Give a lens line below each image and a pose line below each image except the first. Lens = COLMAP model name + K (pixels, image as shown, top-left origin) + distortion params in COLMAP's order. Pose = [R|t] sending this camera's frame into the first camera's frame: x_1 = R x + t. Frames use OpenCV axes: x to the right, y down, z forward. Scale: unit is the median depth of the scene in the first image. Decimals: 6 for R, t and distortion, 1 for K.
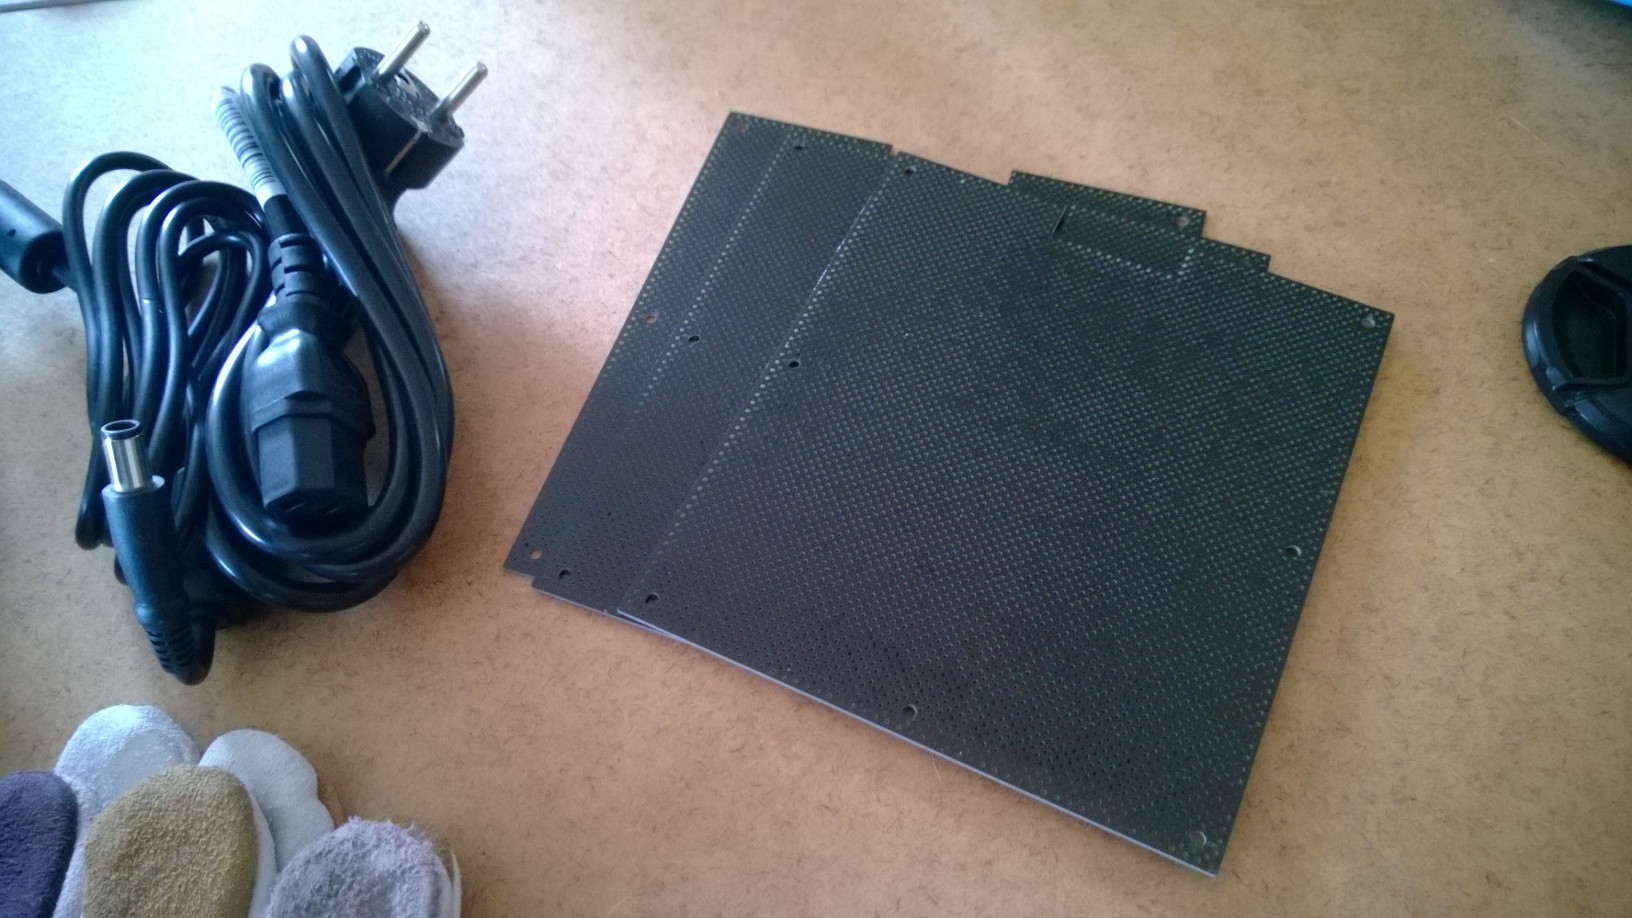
lens RADIAL K [[1213.5, 0, 817.6], [0, 1213.5, 455.5], [0, 0, 1]] dist [-0.054913, -0.012588]
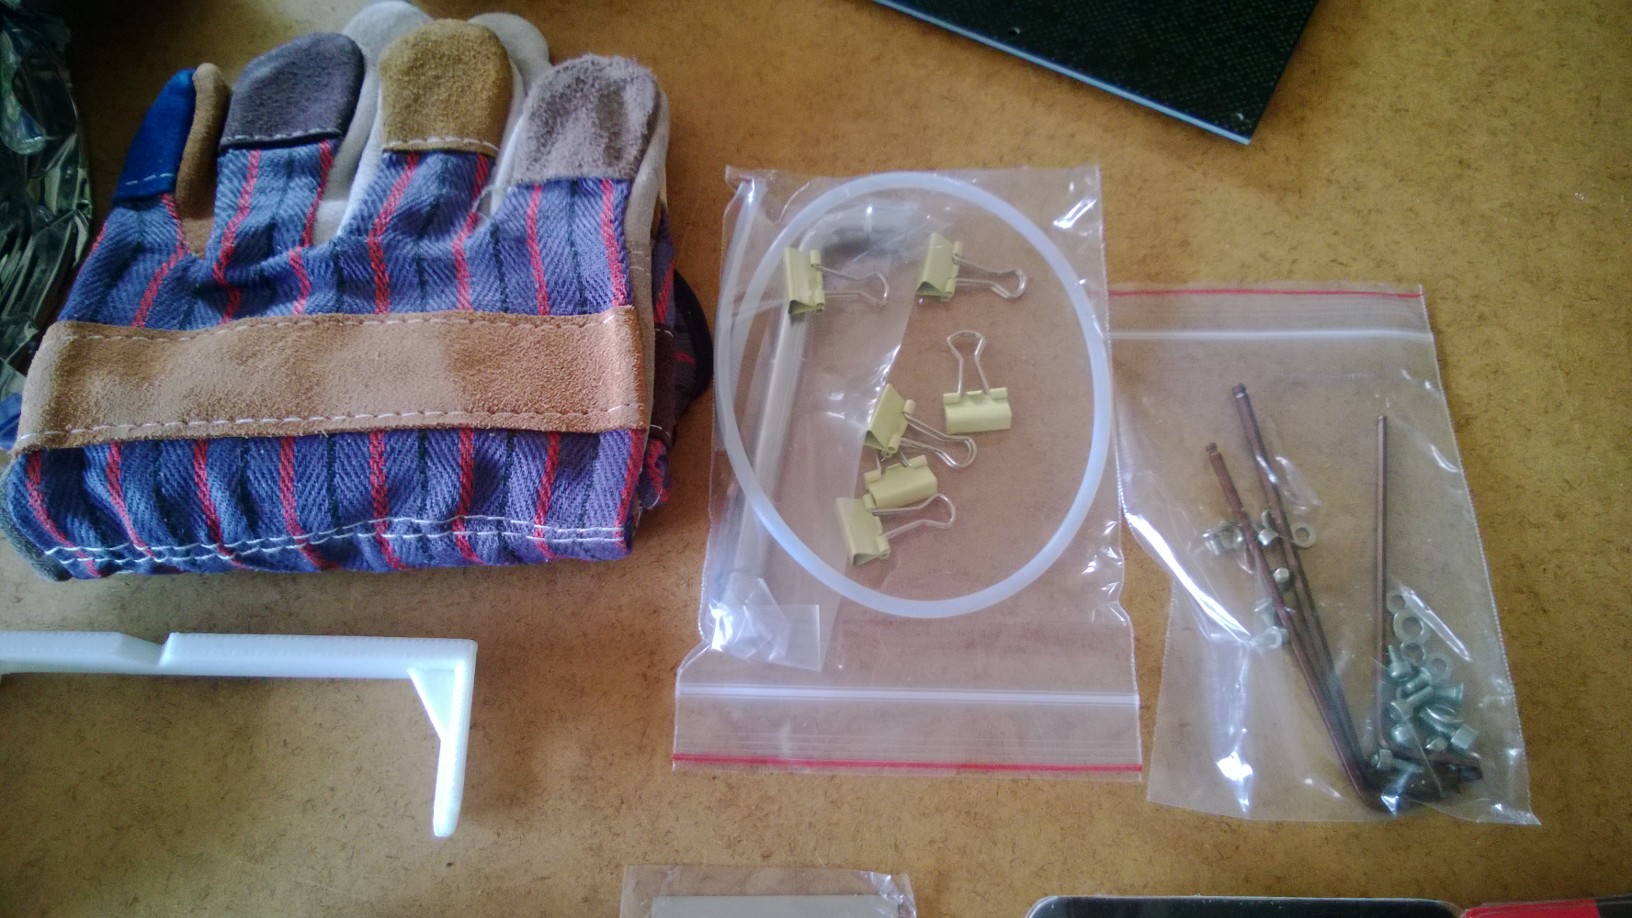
lens RADIAL K [[1213.5, 0, 816.3], [0, 1213.5, 460.9], [0, 0, 1]] dist [-0.054913, -0.012588]
pose [[0.999010, 0.044154, -0.005381, -0.107220], [-0.043047, 0.990177, 0.133029, 0.516810], [0.011202, -0.132666, 0.991098, -0.320438]]
